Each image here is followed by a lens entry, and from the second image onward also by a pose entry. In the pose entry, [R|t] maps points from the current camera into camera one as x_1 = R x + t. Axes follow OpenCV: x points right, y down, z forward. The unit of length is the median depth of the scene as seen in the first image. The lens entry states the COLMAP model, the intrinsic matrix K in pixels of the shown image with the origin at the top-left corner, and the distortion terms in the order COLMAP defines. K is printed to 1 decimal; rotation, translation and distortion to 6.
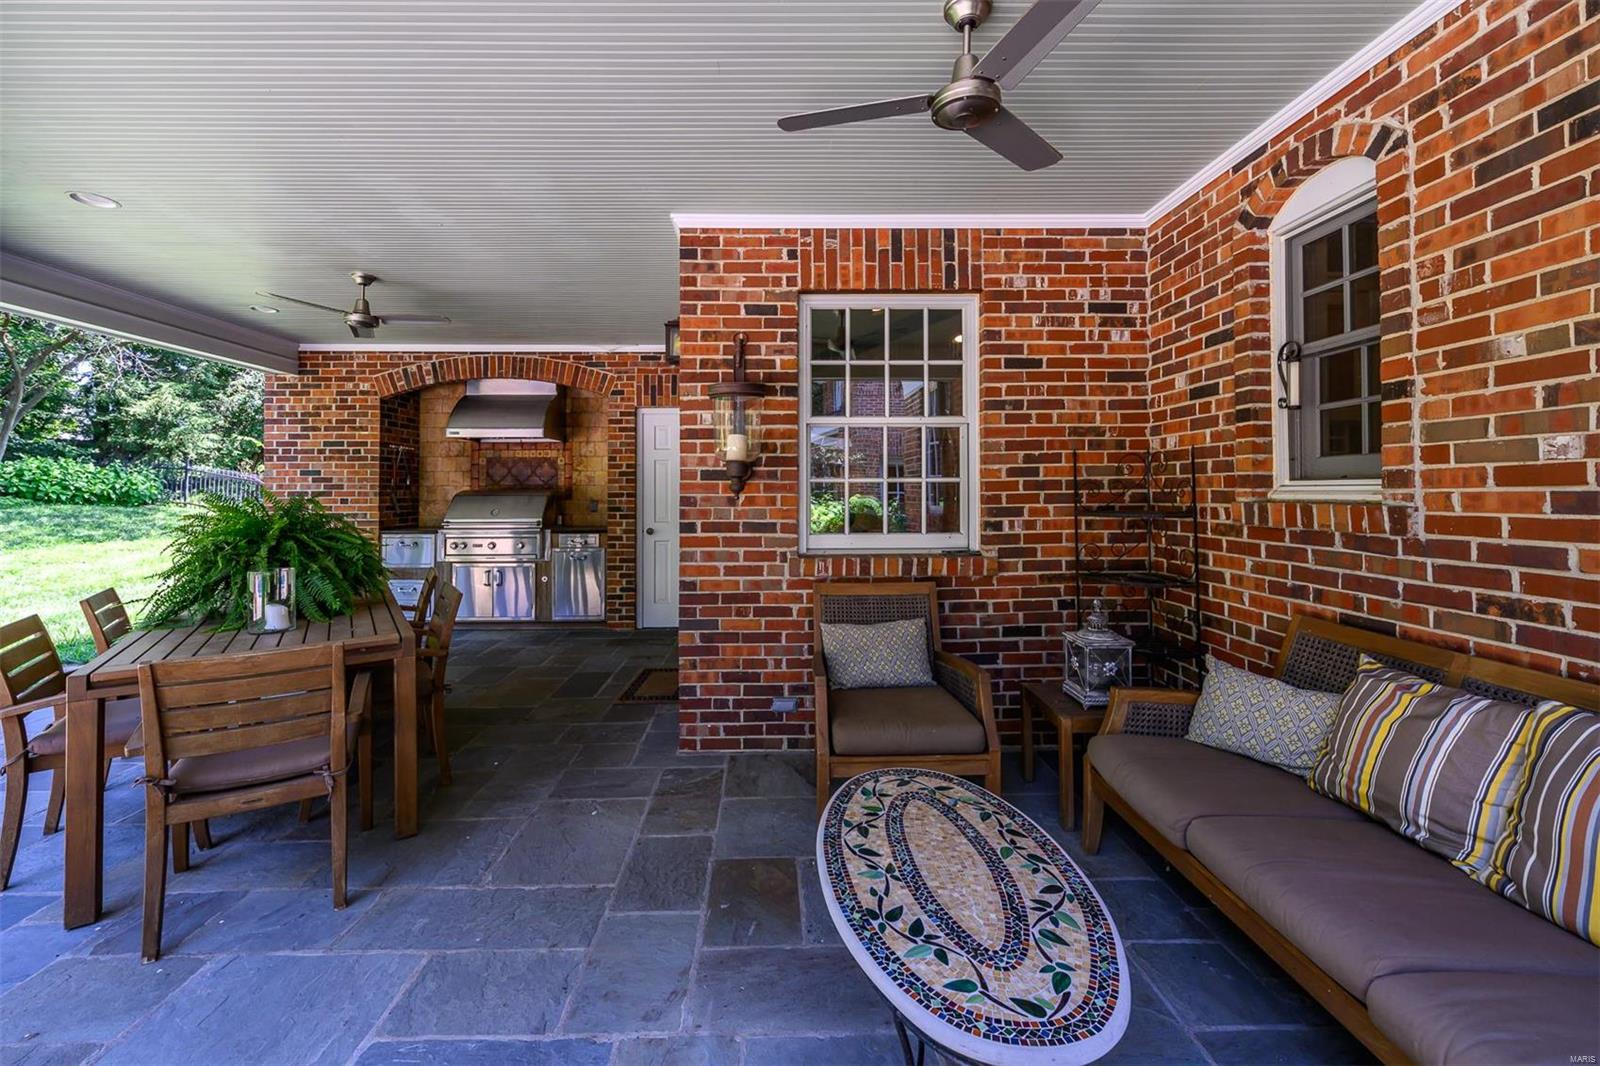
lens RADIAL K [[667.0, 0, 800.0], [0, 667.0, 484.0], [0, 0, 1]] dist [0.002512, -0.000381]
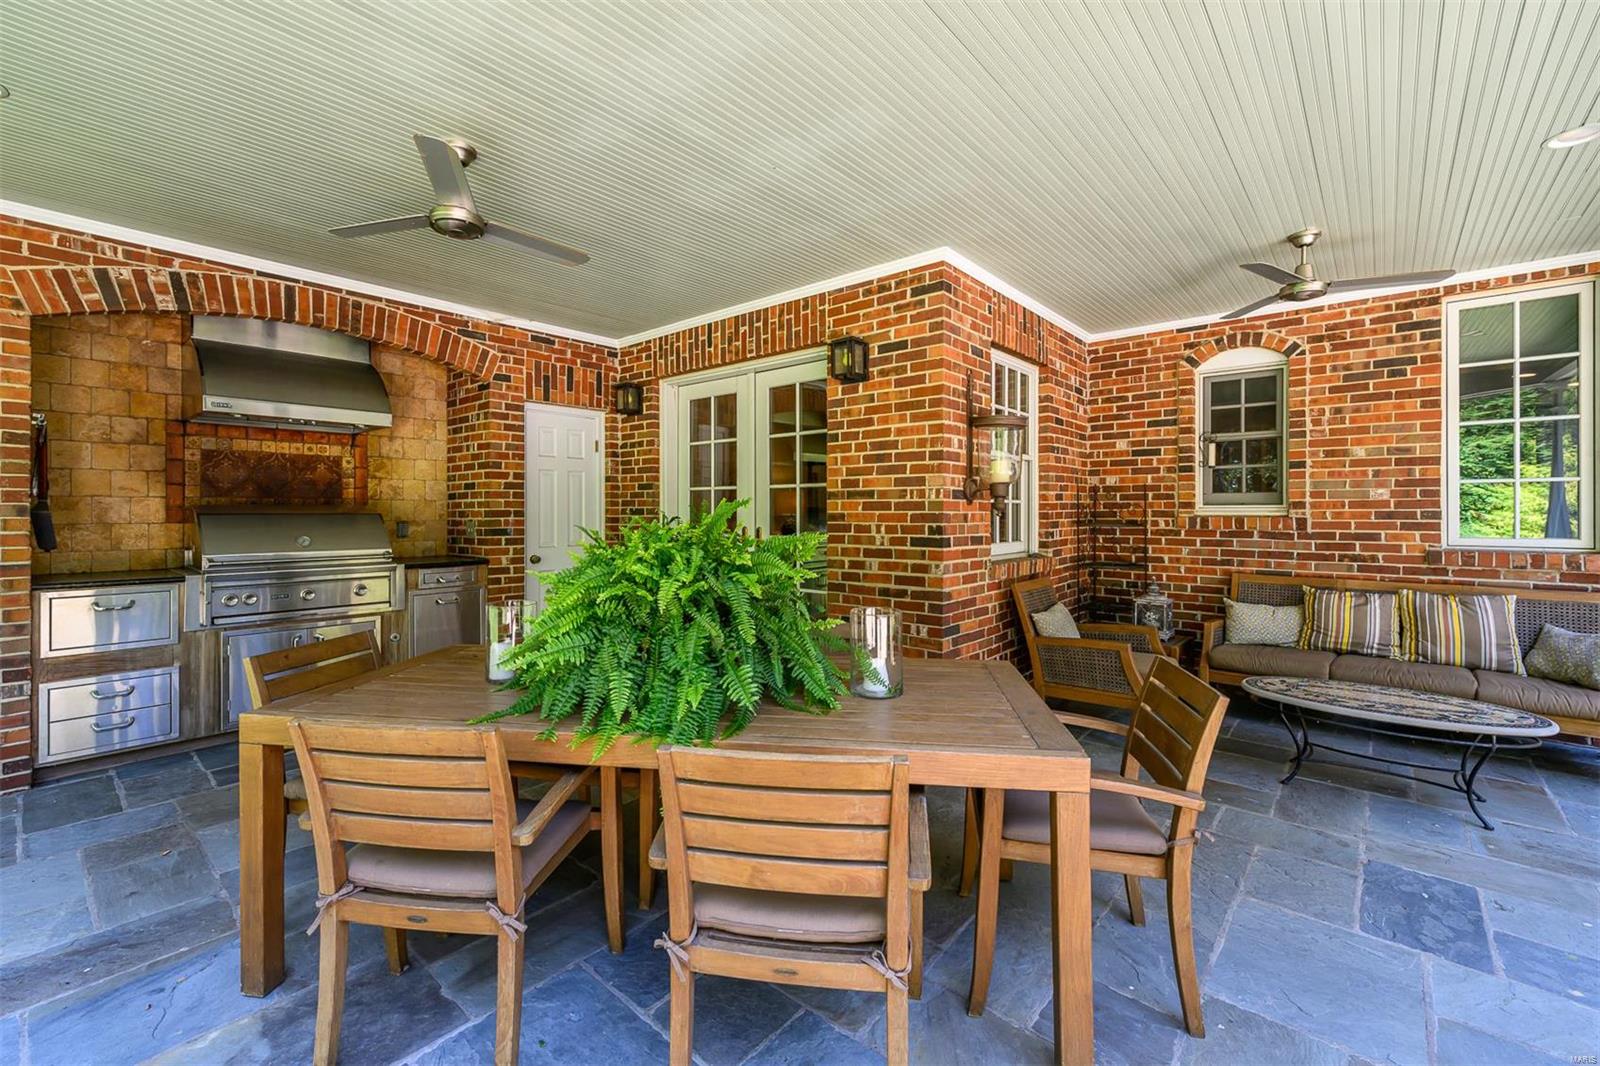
lens RADIAL K [[667.0, 0, 784.9], [0, 667.0, 516.8], [0, 0, 1]] dist [0.002512, -0.000381]
pose [[0.674650, -0.002542, 0.738133, -1.347198], [-0.011256, 0.999842, 0.013732, 0.014080], [-0.738052, -0.017573, 0.674515, 0.550931]]
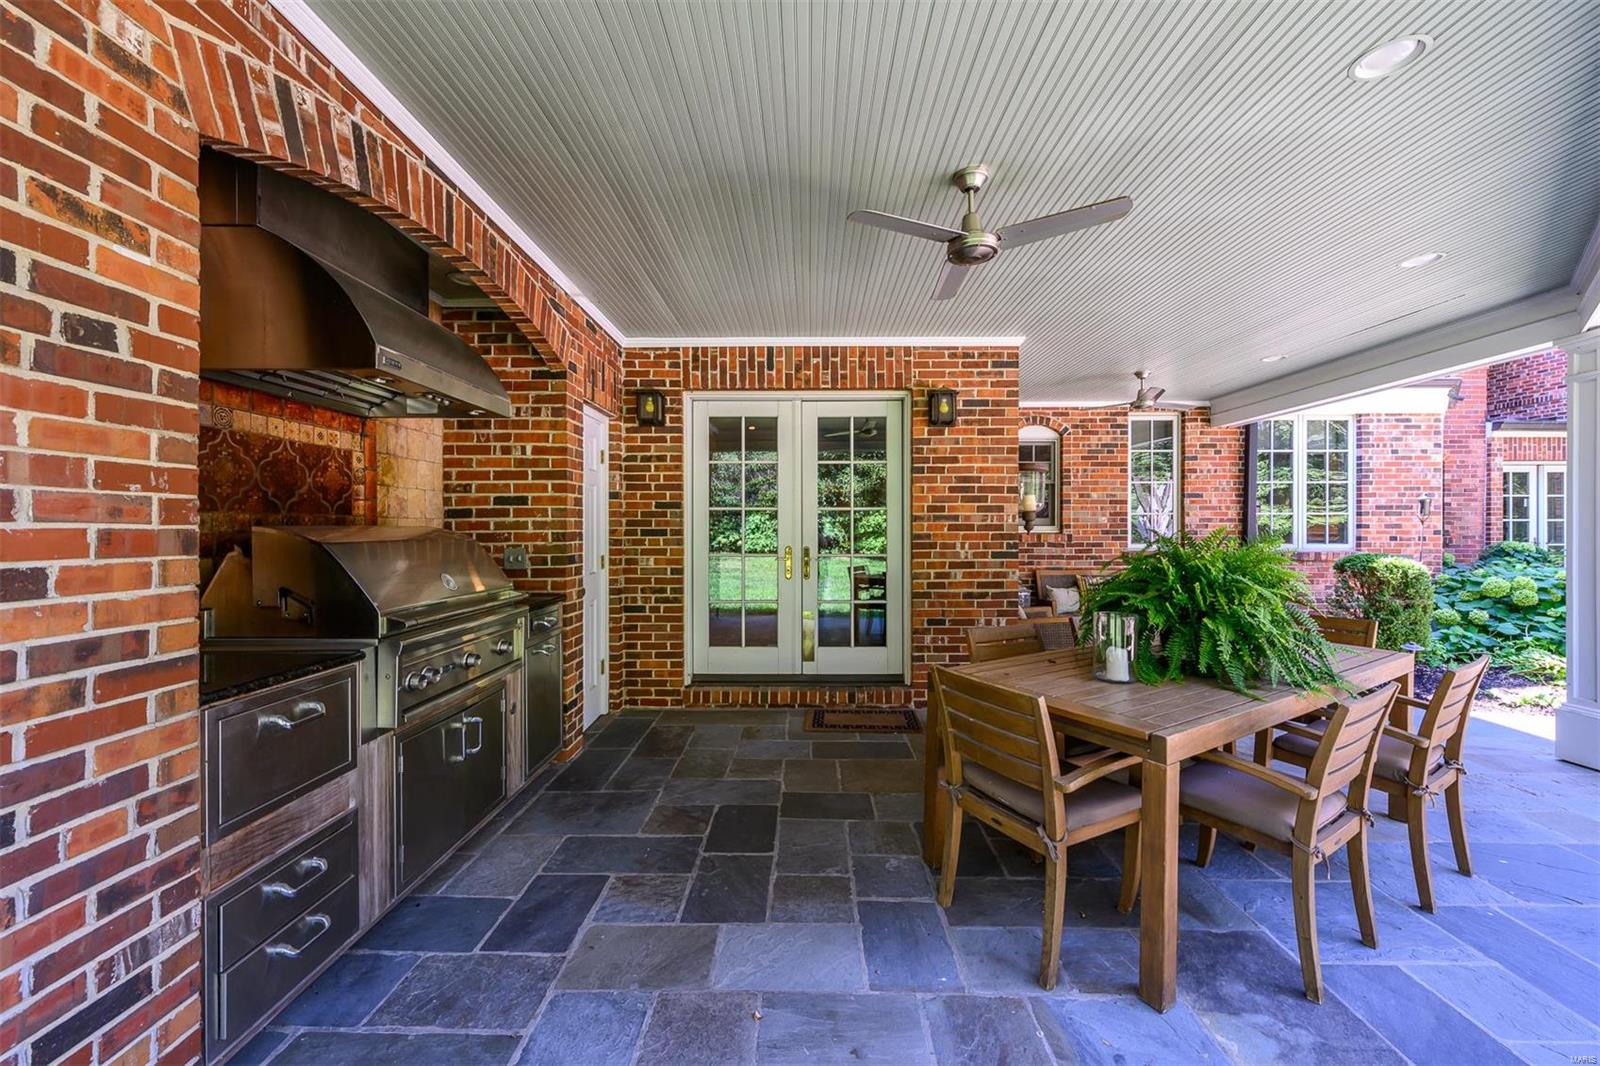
lens RADIAL K [[634.2, 0, 800.4], [0, 634.2, 534.3], [0, 0, 1]] dist [0.000507, -0.000183]
pose [[0.024041, -0.007259, 0.999685, -1.849742], [-0.011126, 0.999910, 0.007528, 0.018246], [-0.999649, -0.011304, 0.023958, 1.701817]]
